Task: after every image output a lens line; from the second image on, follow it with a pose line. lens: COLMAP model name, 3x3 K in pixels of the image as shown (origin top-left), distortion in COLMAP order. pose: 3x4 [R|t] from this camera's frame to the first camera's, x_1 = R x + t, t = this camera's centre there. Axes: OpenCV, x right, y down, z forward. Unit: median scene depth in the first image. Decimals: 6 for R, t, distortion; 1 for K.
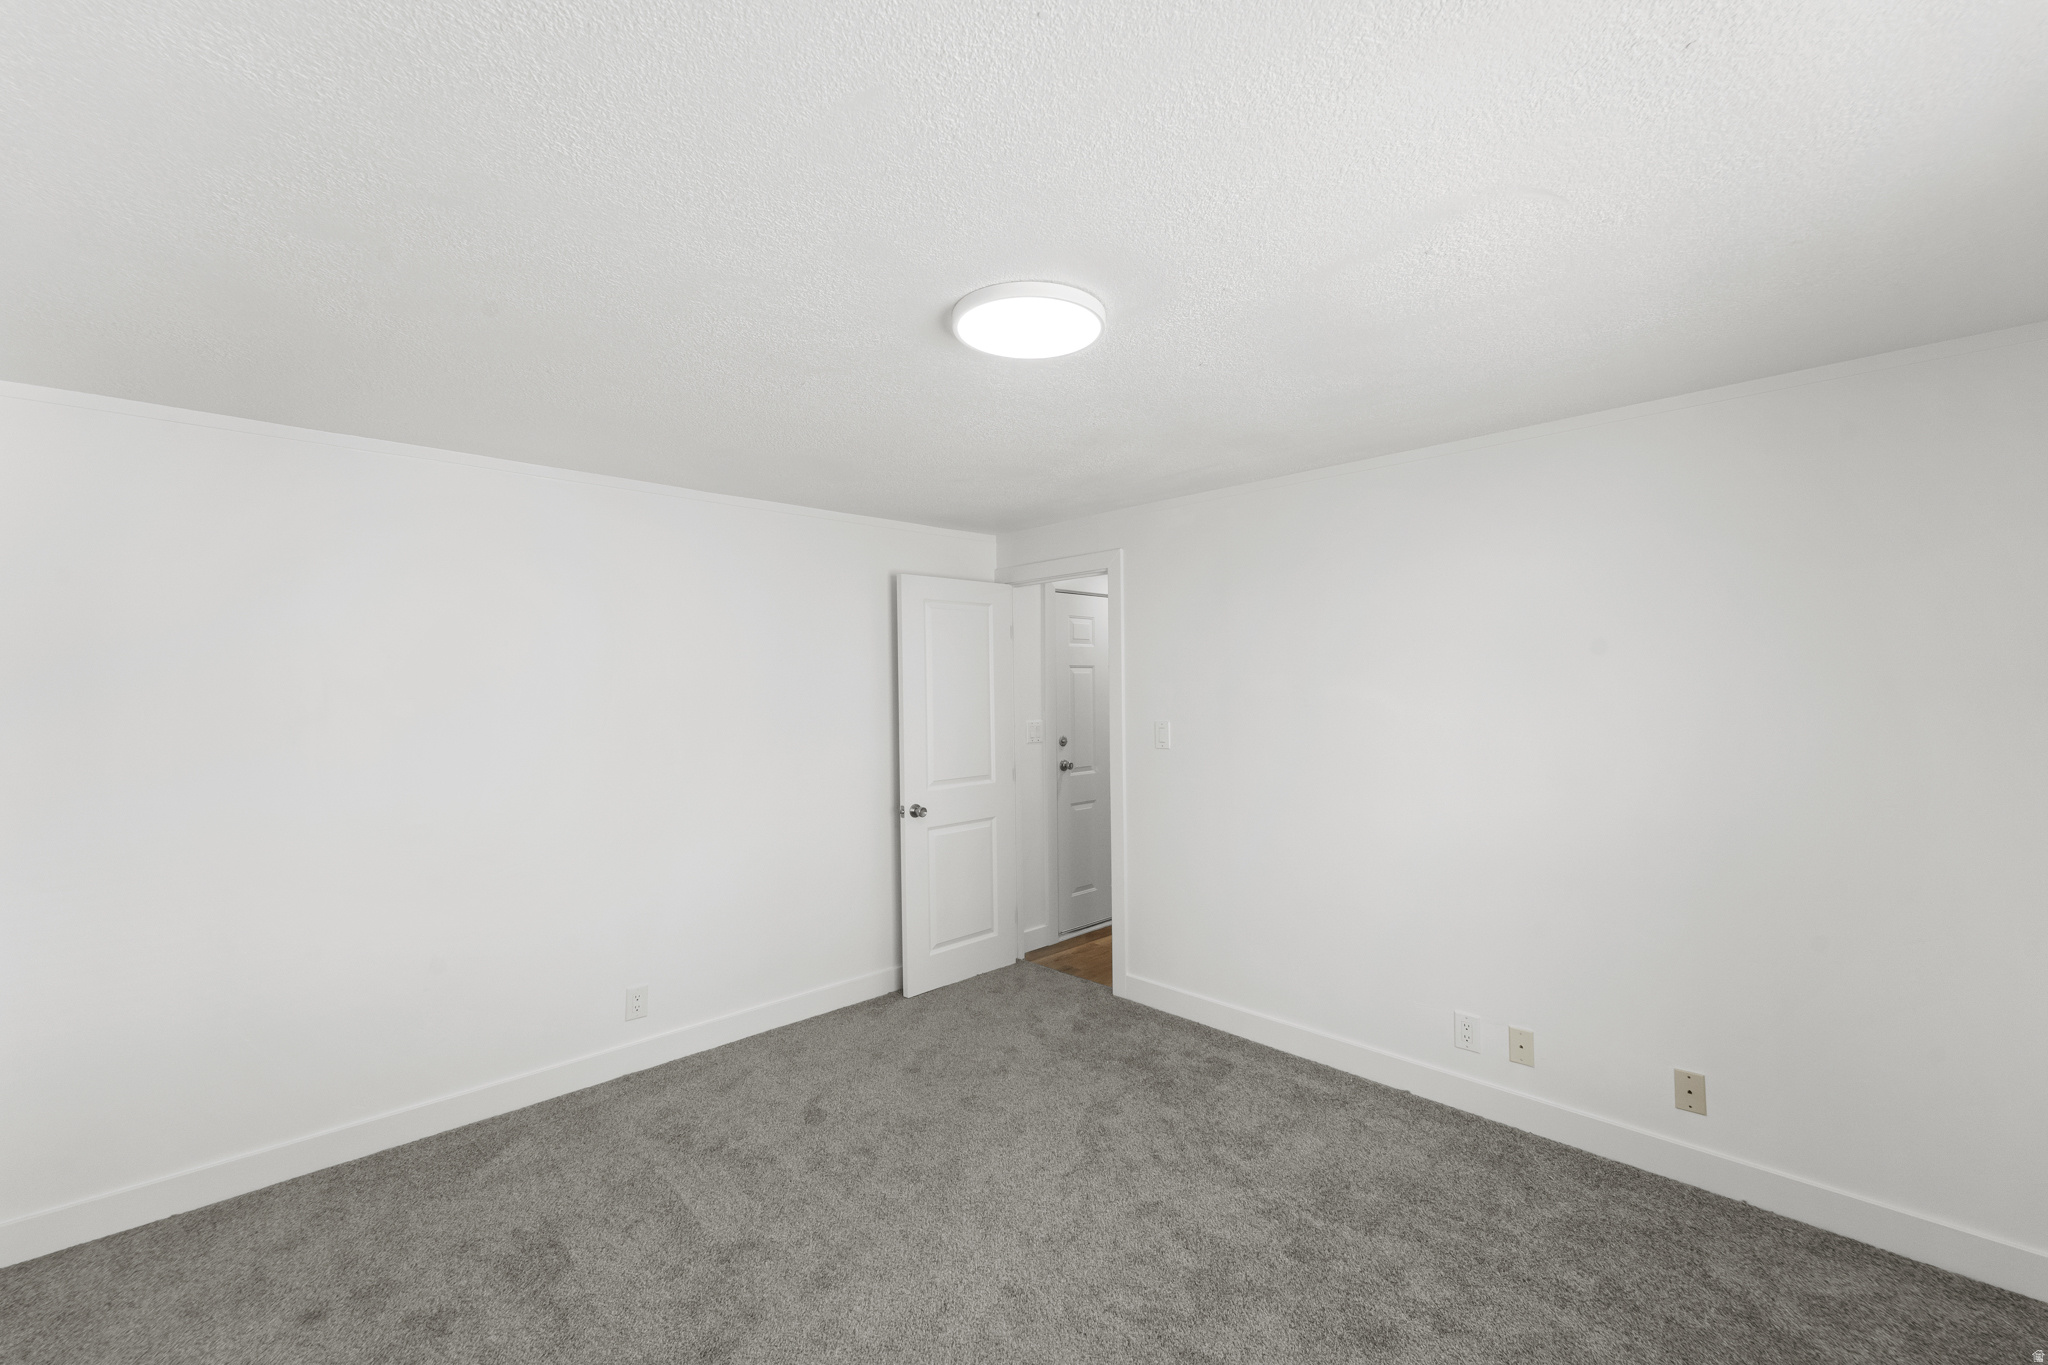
lens RADIAL K [[834.0, 0, 1033.1], [0, 834.0, 692.1], [0, 0, 1]] dist [-0.002966, -0.000640]
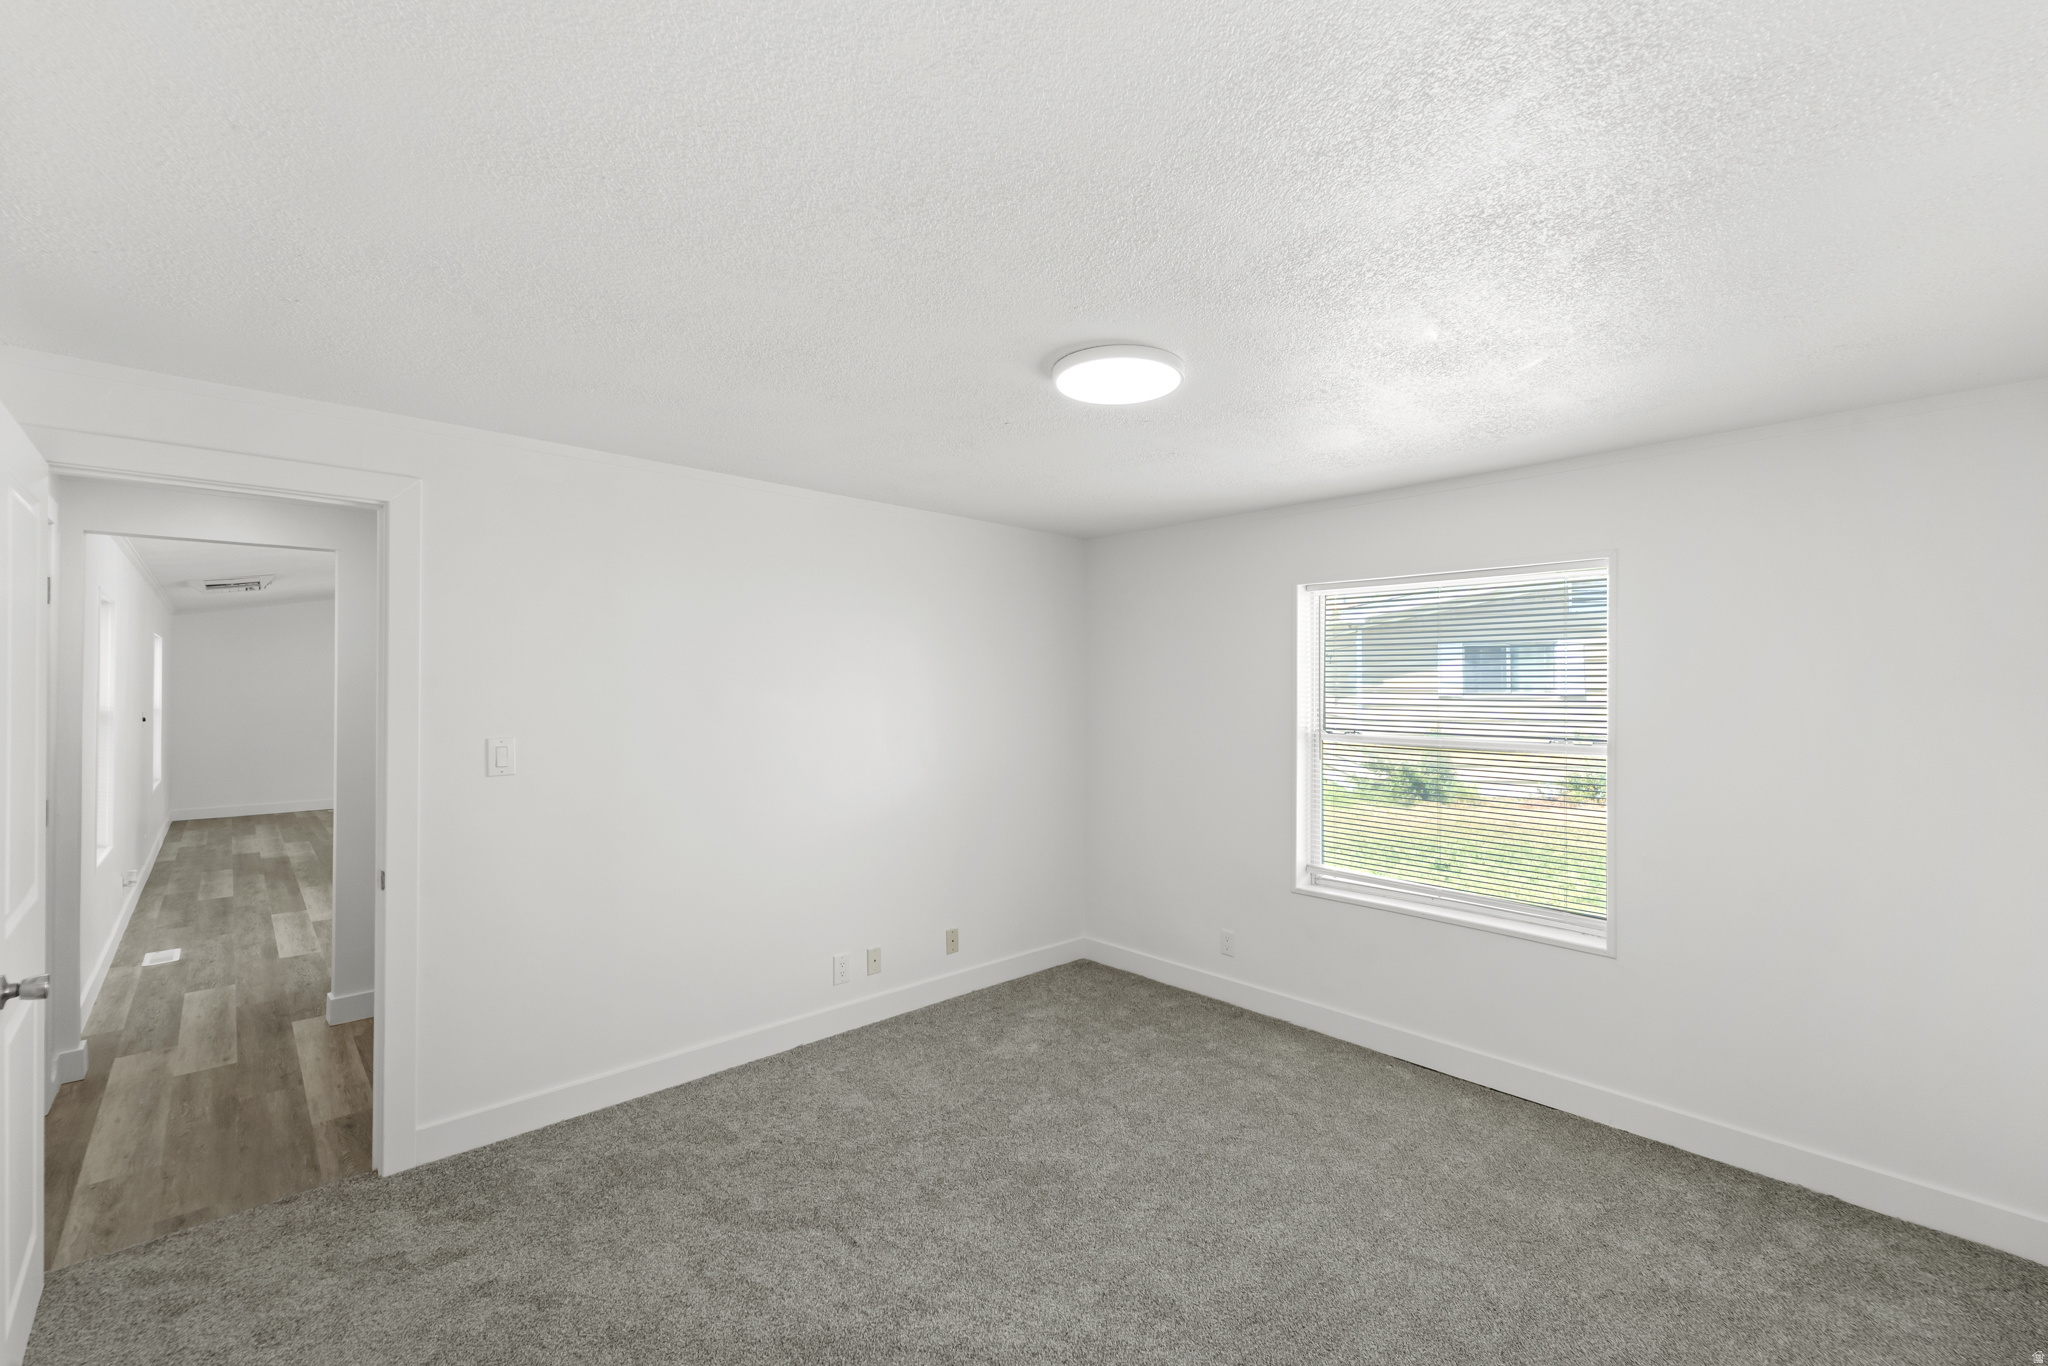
lens RADIAL K [[844.3, 0, 1031.2], [0, 844.3, 675.5], [0, 0, 1]] dist [0.001330, -0.003331]
pose [[0.021923, 0.026418, 0.999411, -0.598127], [0.002876, 0.999645, -0.026487, 0.001387], [-0.999756, 0.003455, 0.021839, 0.545193]]
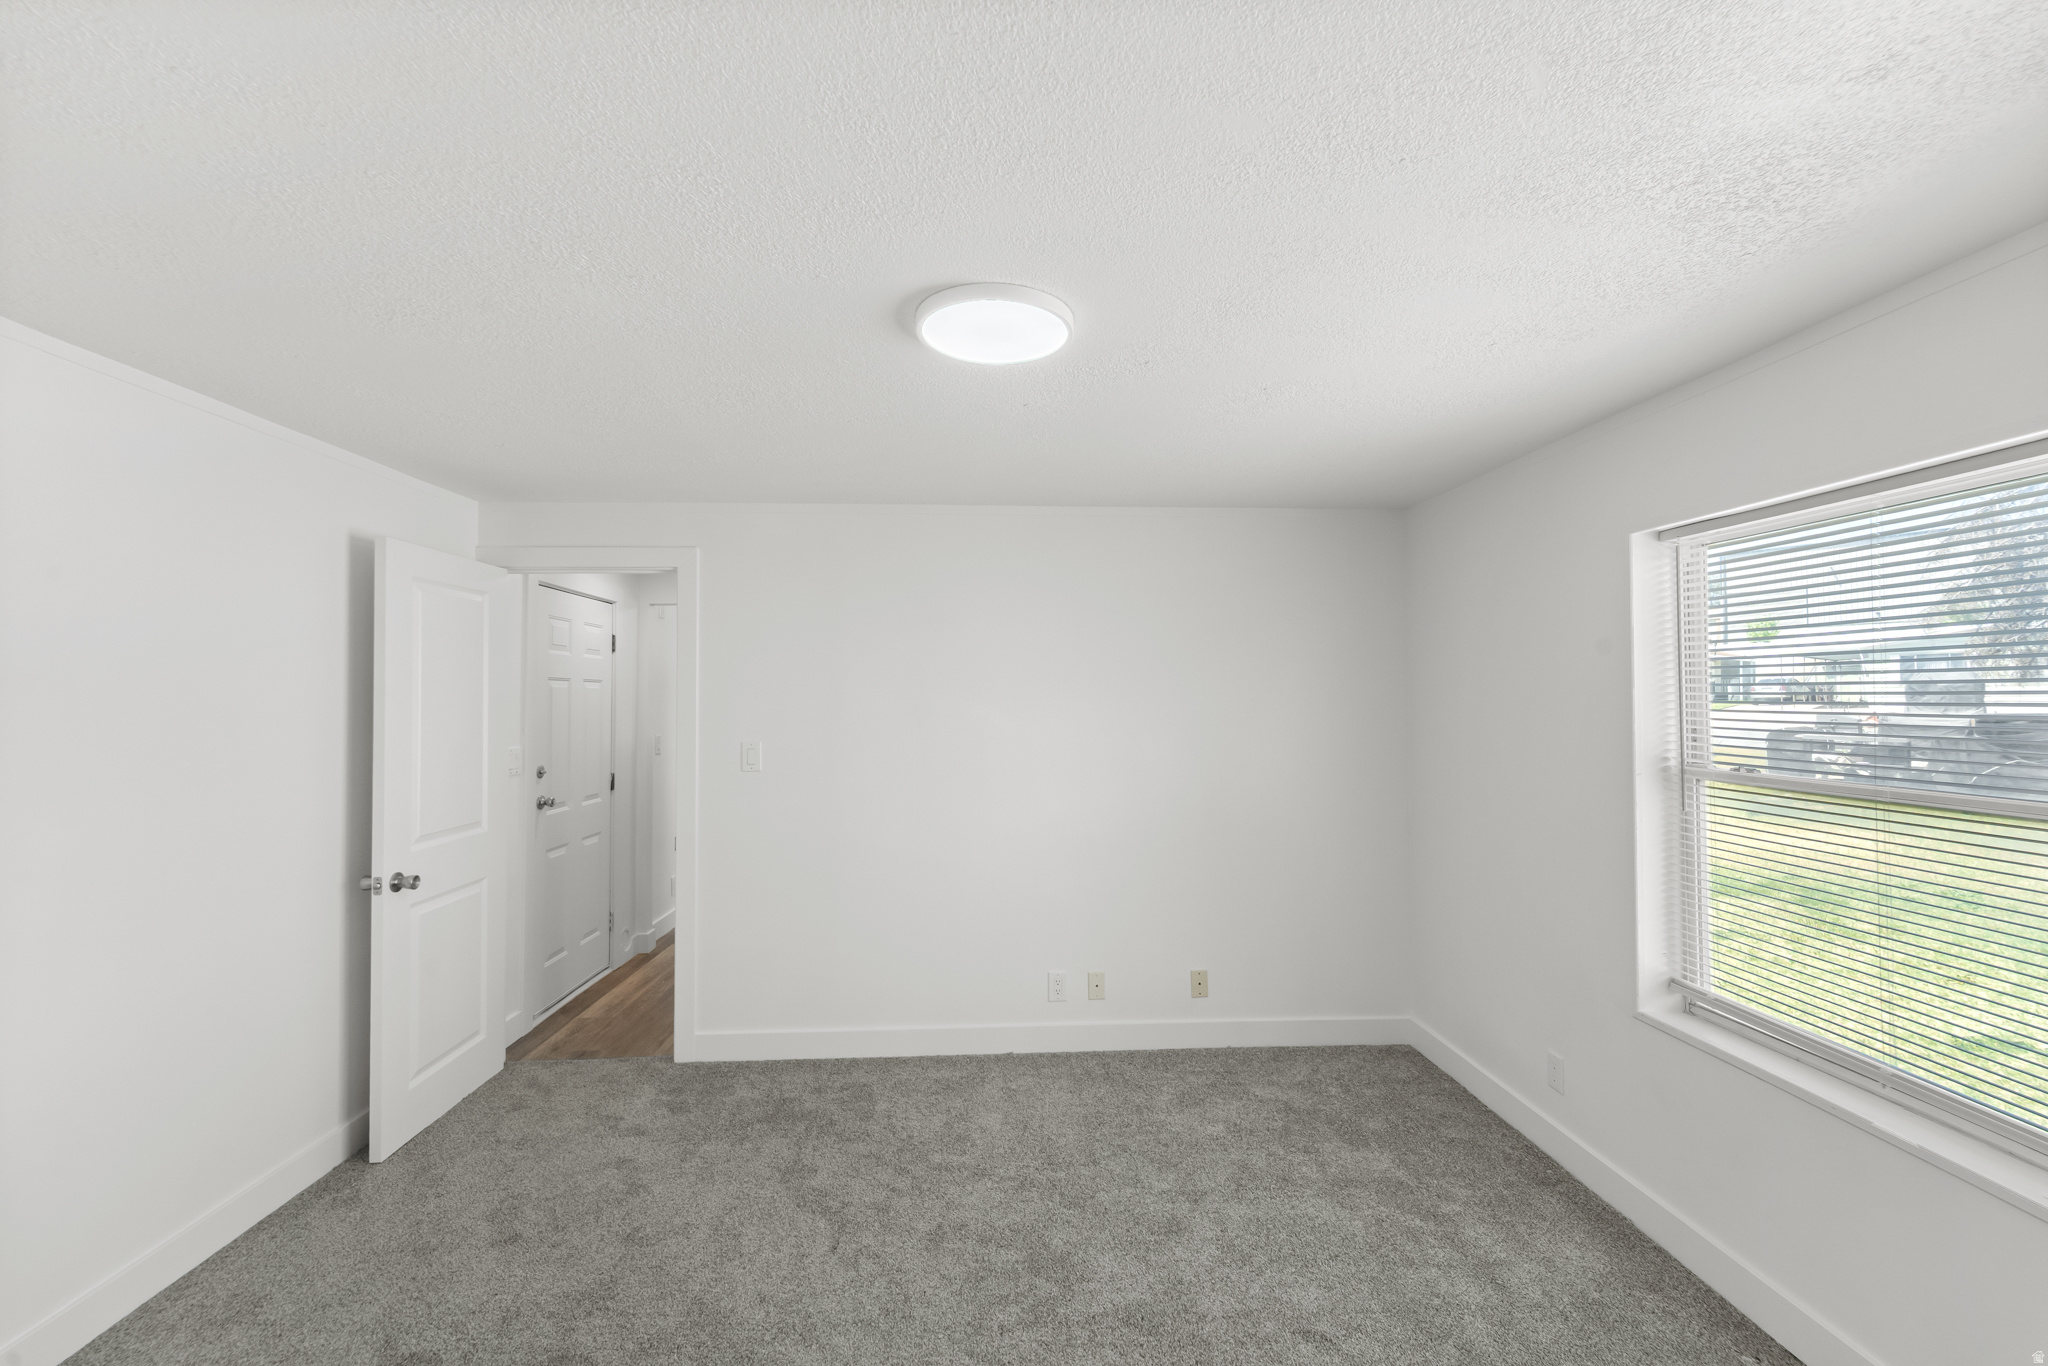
lens RADIAL K [[840.3, 0, 1033.3], [0, 840.3, 687.5], [0, 0, 1]] dist [0.001781, -0.003722]
pose [[0.659317, 0.021114, 0.751568, -0.352130], [0.000246, 0.999600, -0.028298, 0.001809], [-0.751865, 0.018842, 0.659048, 0.160544]]
